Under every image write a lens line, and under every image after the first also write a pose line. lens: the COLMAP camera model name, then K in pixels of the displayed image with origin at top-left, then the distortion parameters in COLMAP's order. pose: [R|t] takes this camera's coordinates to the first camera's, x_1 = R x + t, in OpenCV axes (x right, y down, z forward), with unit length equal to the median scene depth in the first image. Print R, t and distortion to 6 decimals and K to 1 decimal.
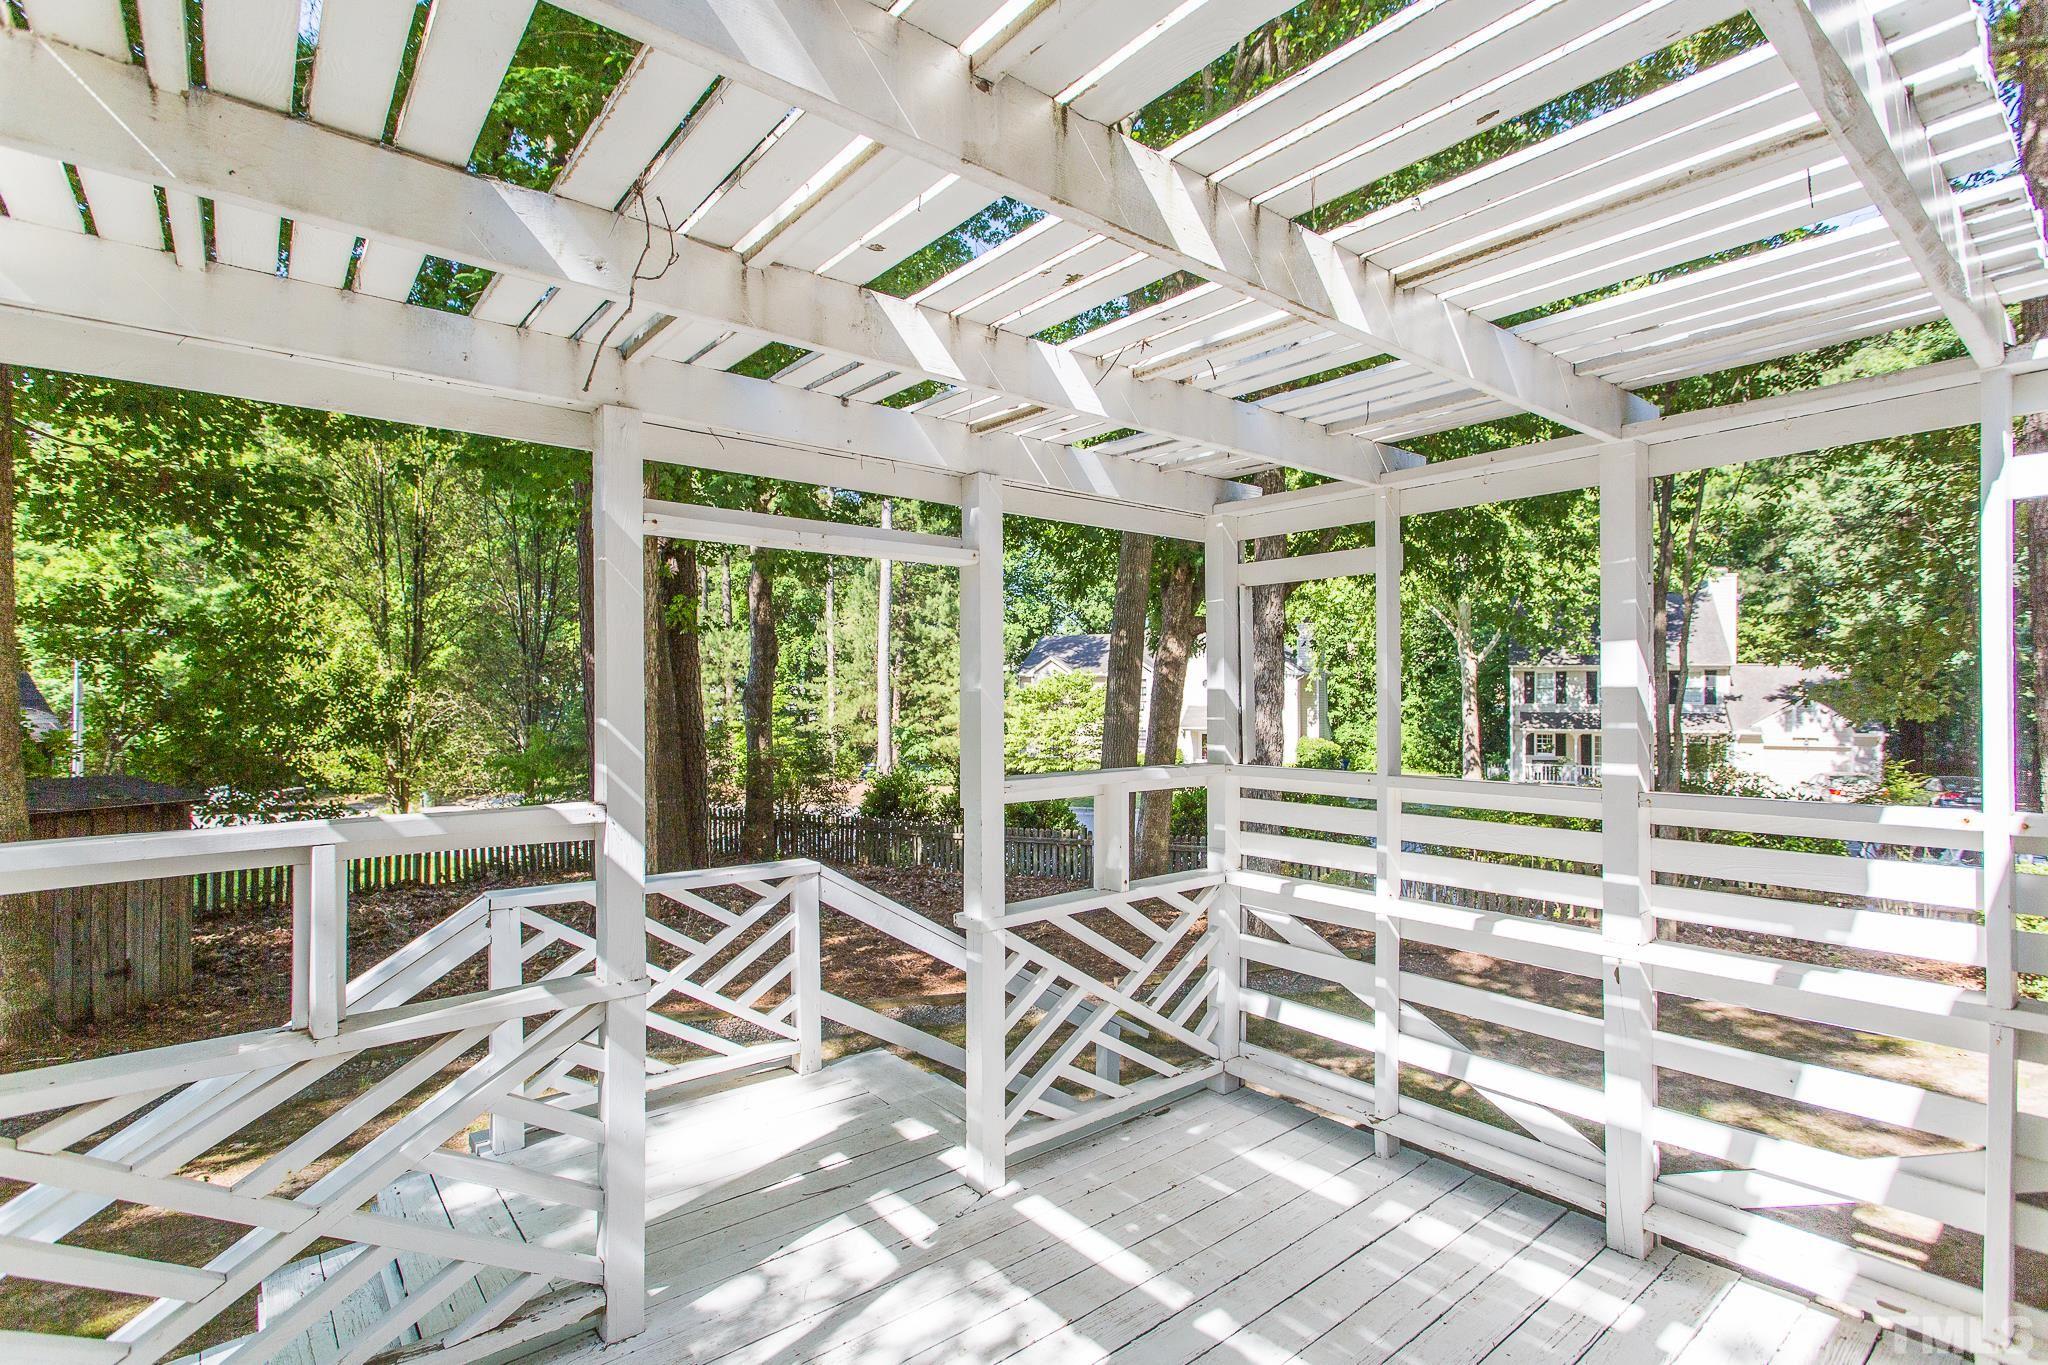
lens RADIAL K [[981.4, 0, 1018.2], [0, 981.4, 697.5], [0, 0, 1]] dist [-0.004171, -0.000851]
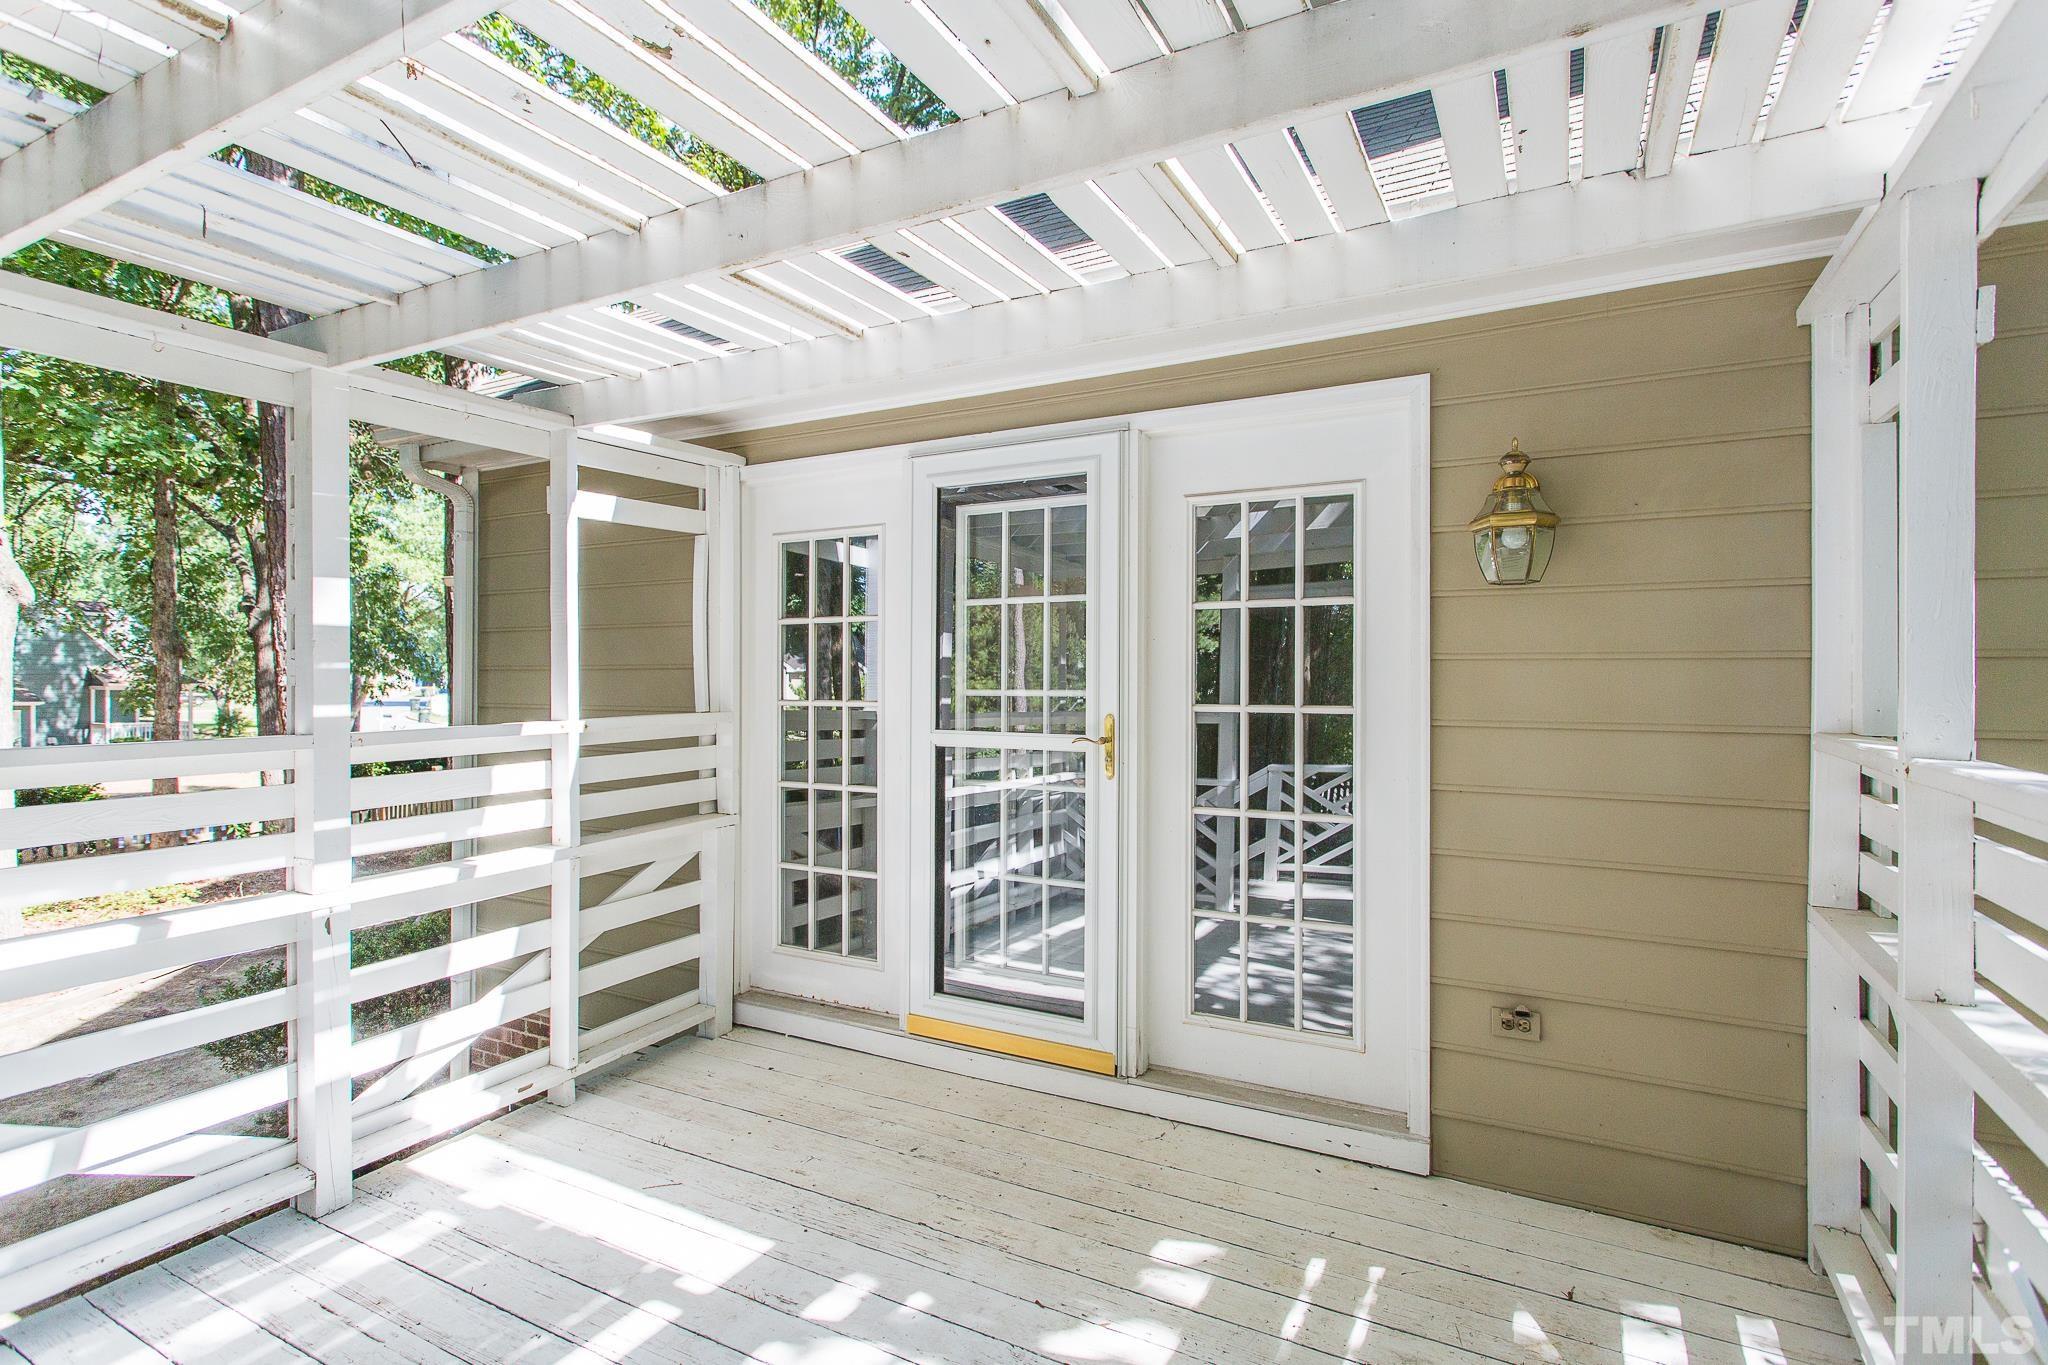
lens RADIAL K [[981.4, 0, 1028.8], [0, 981.4, 667.0], [0, 0, 1]] dist [-0.004171, -0.000851]
pose [[-0.385596, -0.000131, 0.922668, -0.518537], [-0.002594, 0.999996, -0.000942, 0.027355], [-0.922664, -0.002756, -0.385595, 0.709660]]
